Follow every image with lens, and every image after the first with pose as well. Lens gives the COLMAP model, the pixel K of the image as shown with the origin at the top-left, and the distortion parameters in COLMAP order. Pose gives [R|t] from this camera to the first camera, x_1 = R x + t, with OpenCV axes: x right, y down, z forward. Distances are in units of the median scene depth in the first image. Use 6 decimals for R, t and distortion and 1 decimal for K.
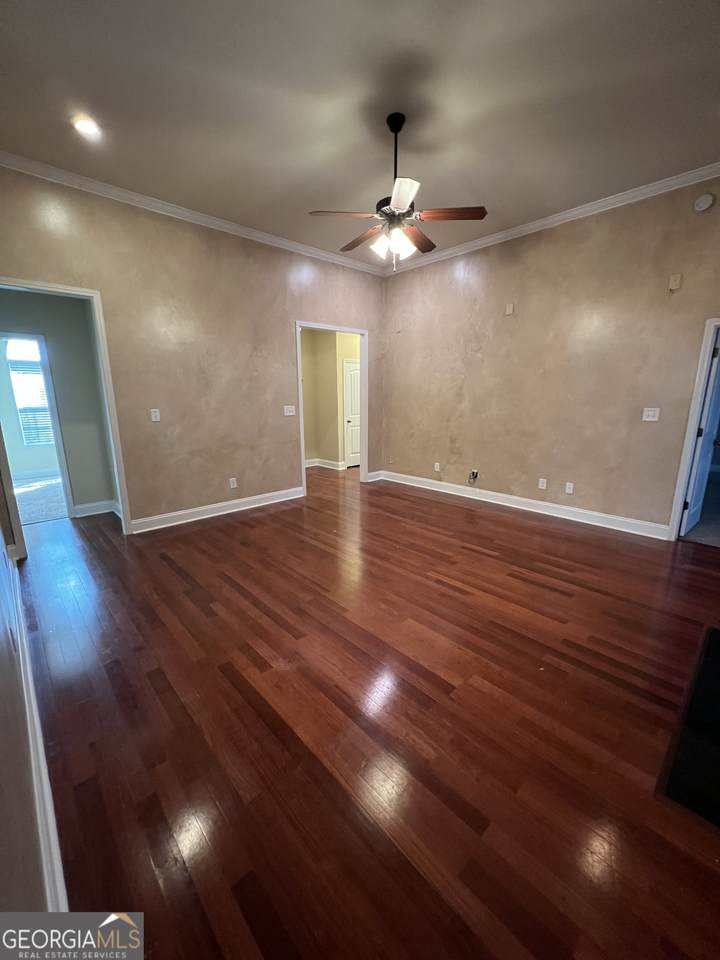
lens RADIAL K [[382.2, 0, 360.0], [0, 382.2, 480.0], [0, 0, 1]] dist [0.000074, 0.000006]
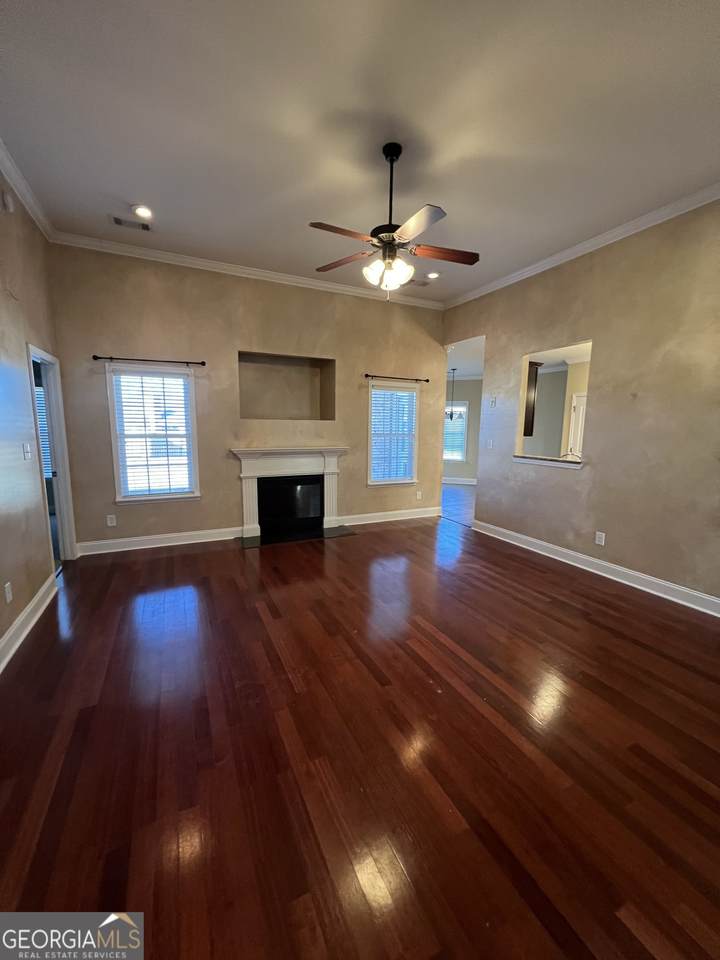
lens RADIAL K [[385.3, 0, 360.0], [0, 385.3, 480.0], [0, 0, 1]] dist [0.000089, 0.000004]
pose [[-0.952907, -0.052841, 0.298623, -0.161495], [0.055710, 0.937444, 0.343649, -0.502443], [-0.298101, 0.344102, -0.890354, 2.185880]]
